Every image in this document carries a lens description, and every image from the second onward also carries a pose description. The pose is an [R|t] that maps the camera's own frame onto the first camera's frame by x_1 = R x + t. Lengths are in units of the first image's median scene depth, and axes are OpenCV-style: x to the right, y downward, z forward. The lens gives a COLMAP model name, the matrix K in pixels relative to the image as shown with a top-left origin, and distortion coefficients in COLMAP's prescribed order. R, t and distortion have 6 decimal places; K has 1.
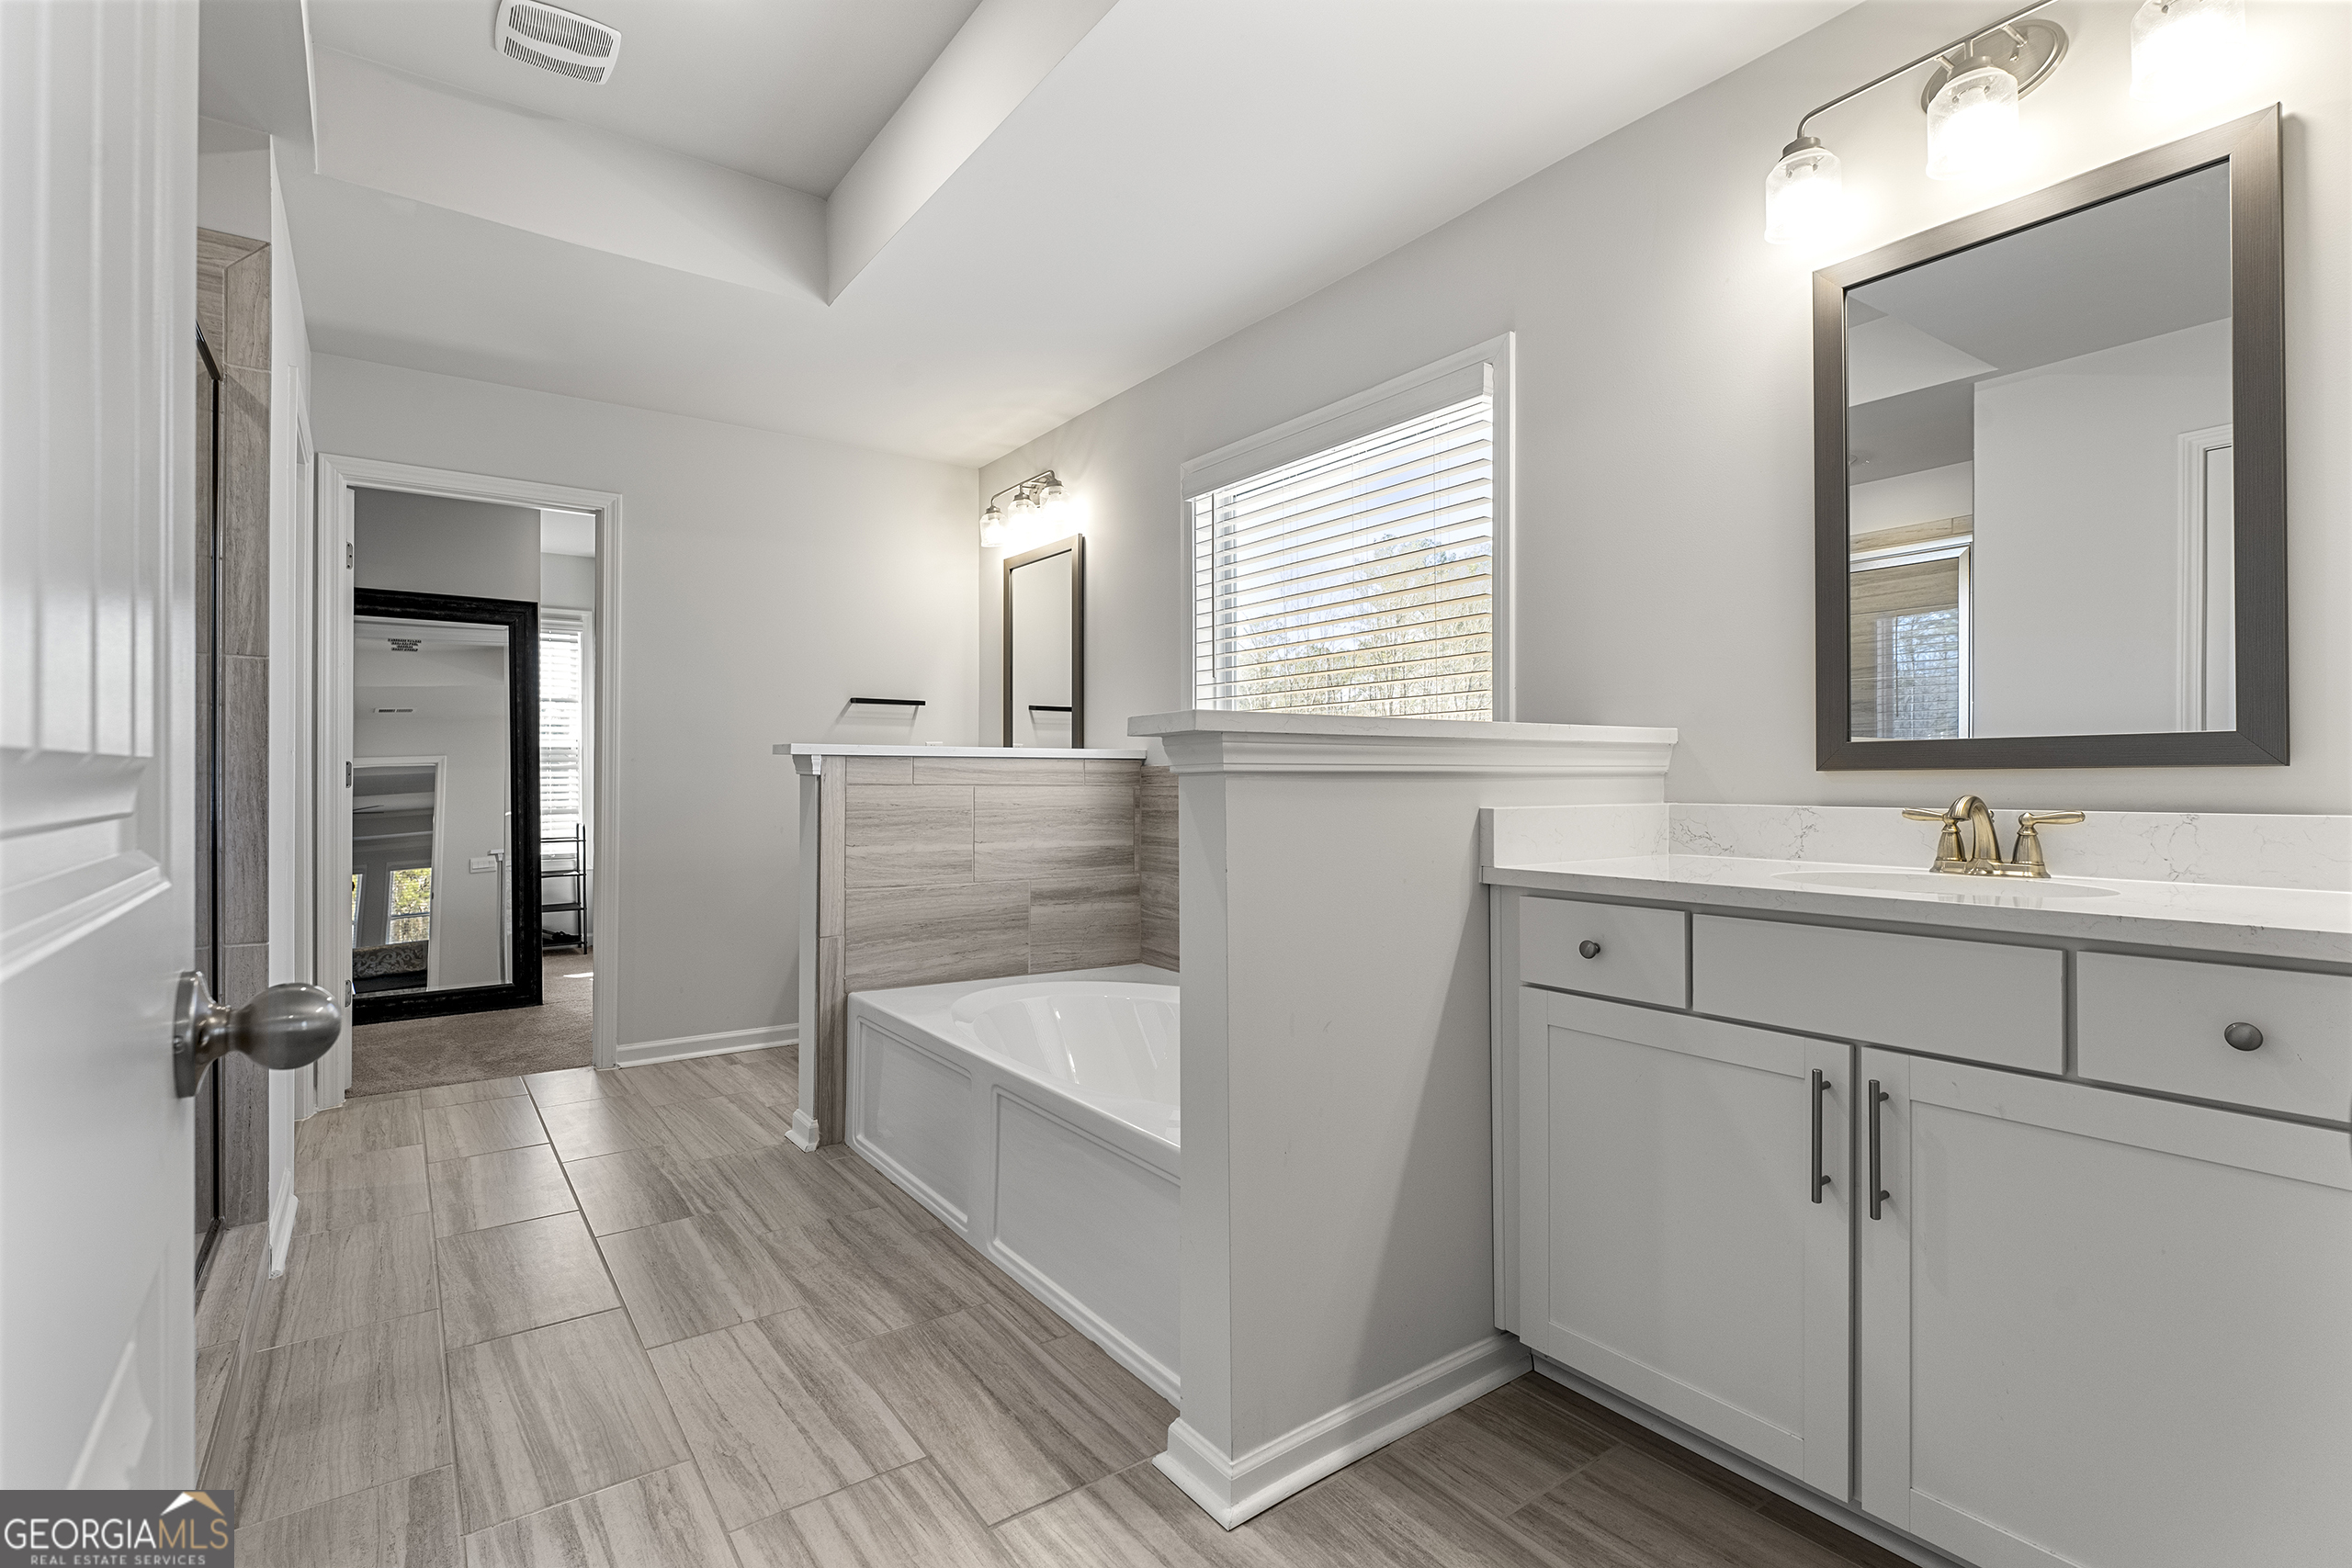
lens RADIAL K [[1068.6, 0, 1176.0], [0, 1068.6, 784.0], [0, 0, 1]] dist [0.014618, 0.000058]
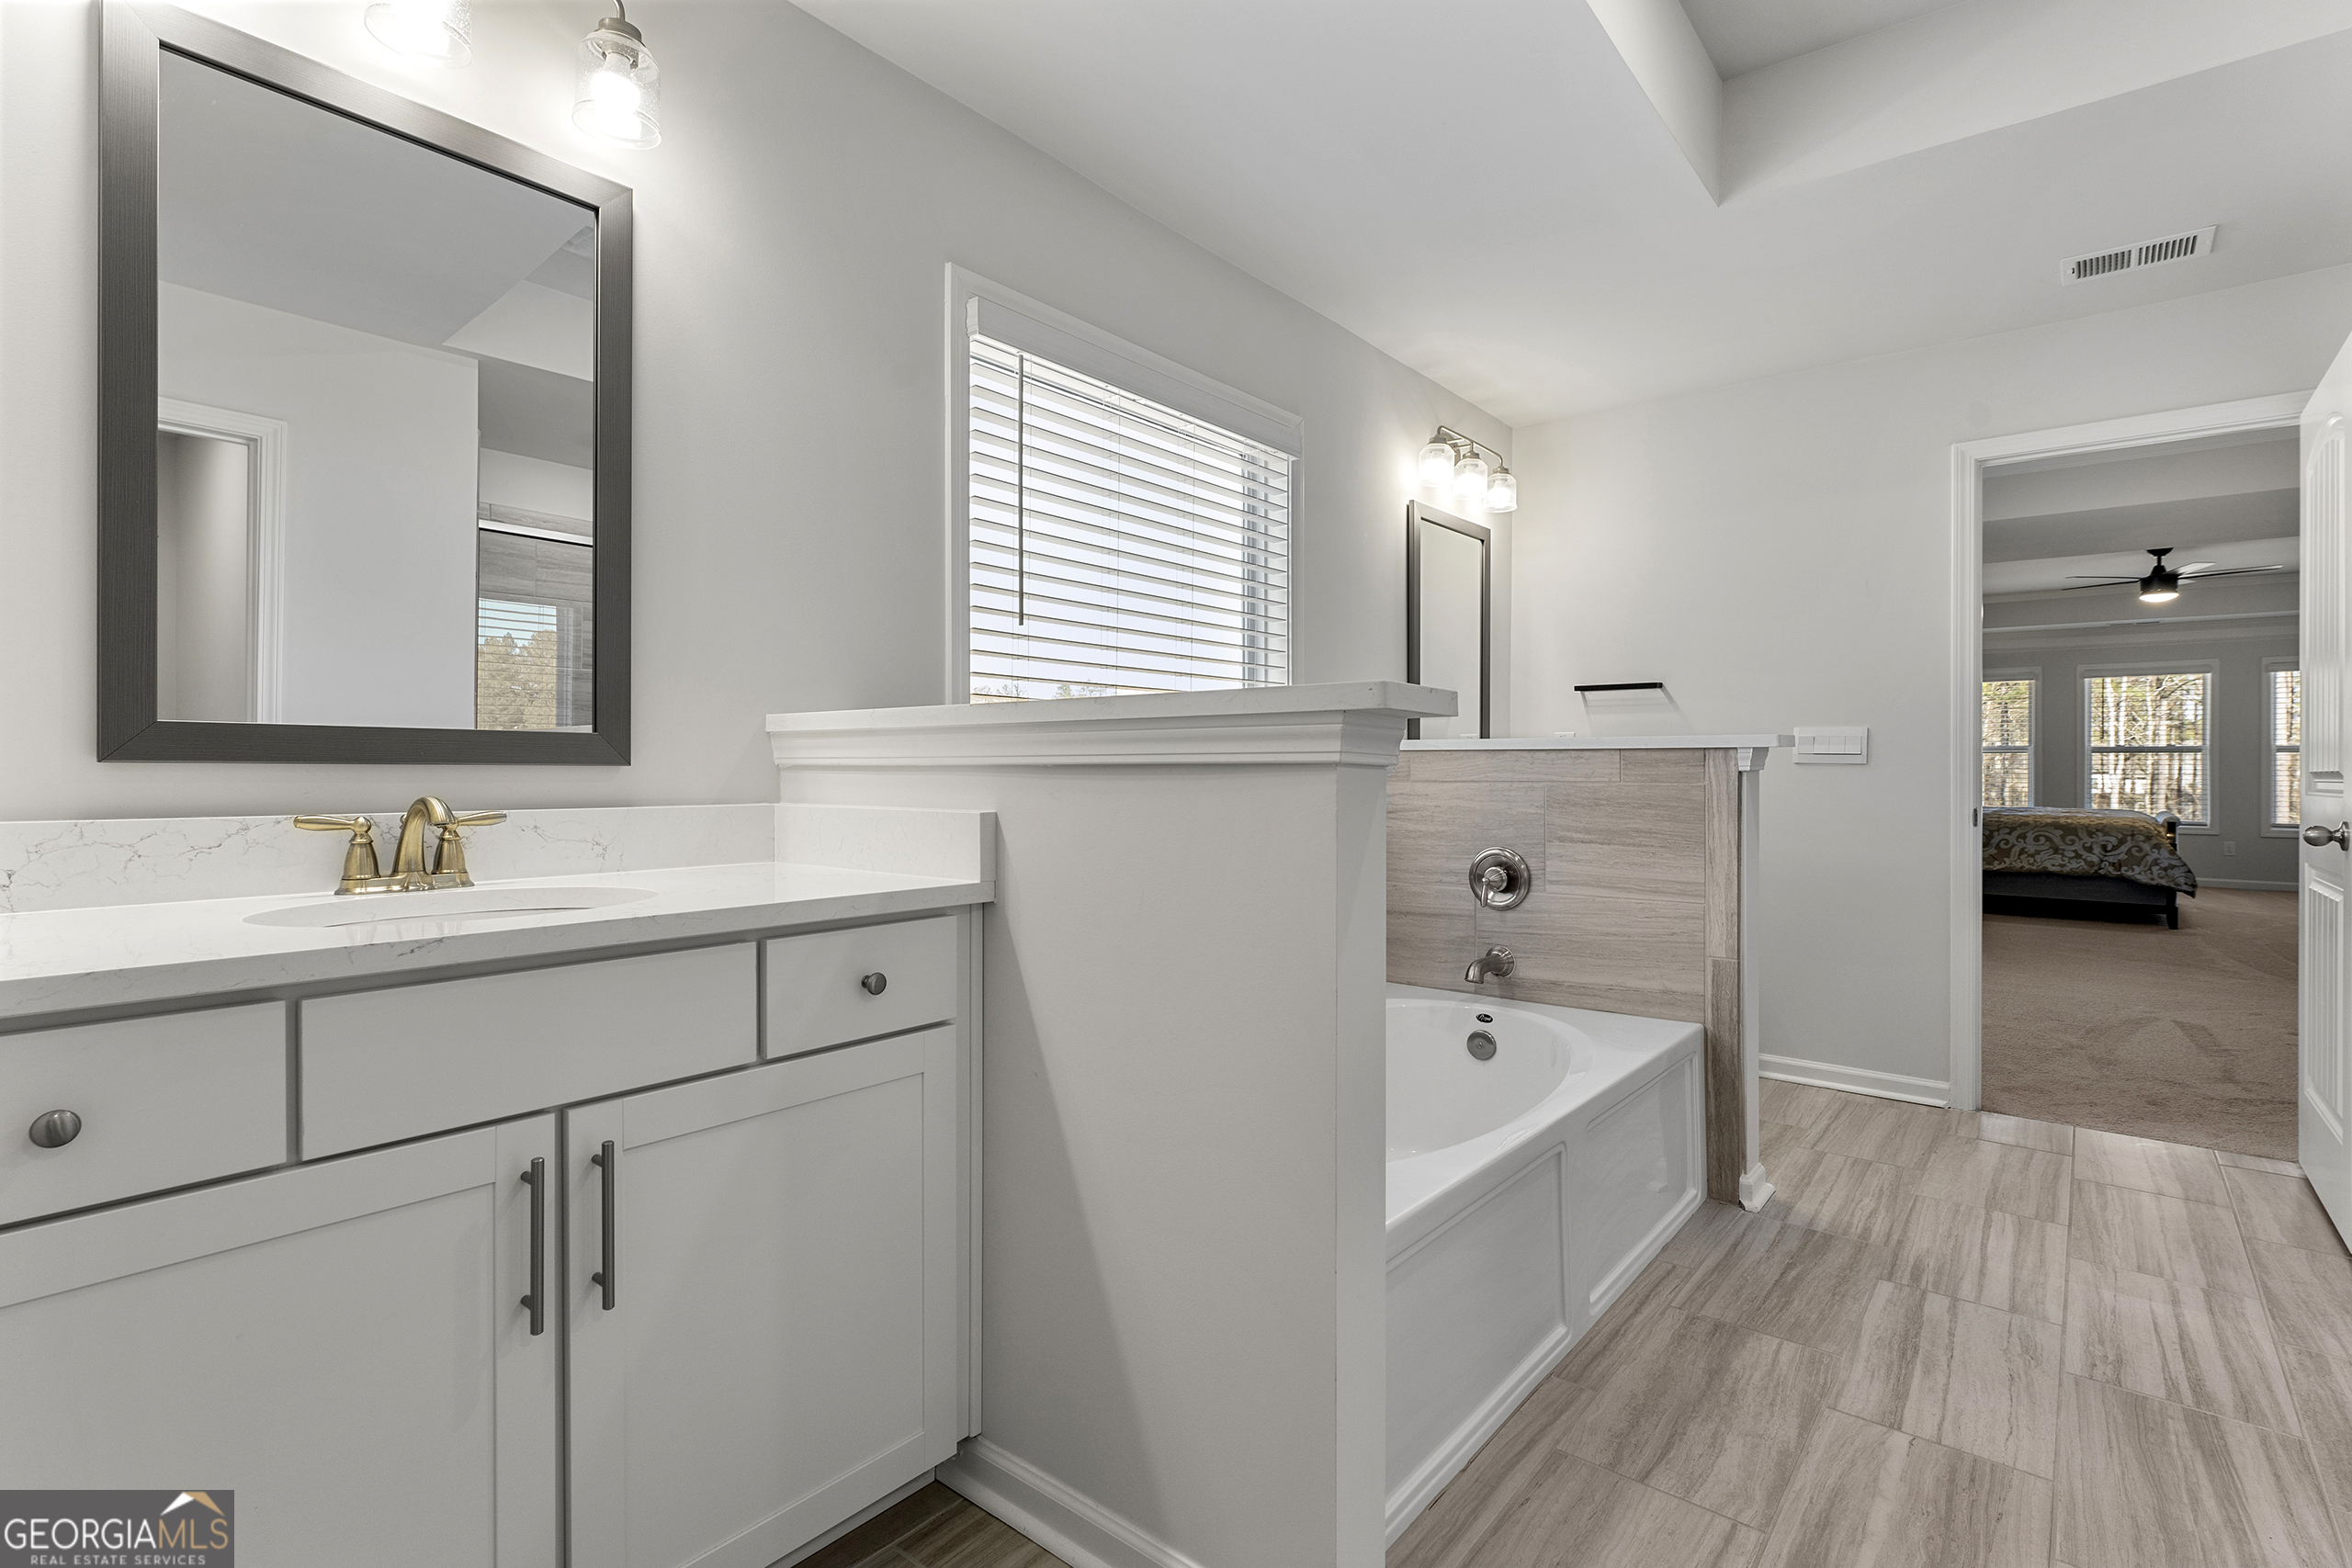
lens RADIAL K [[1068.6, 0, 1176.0], [0, 1068.6, 784.0], [0, 0, 1]] dist [0.014618, 0.000058]
pose [[-0.229046, -0.007594, 0.973386, -0.987770], [0.001776, 0.999965, 0.008220, -0.008080], [-0.973414, 0.003612, -0.229024, 1.593913]]
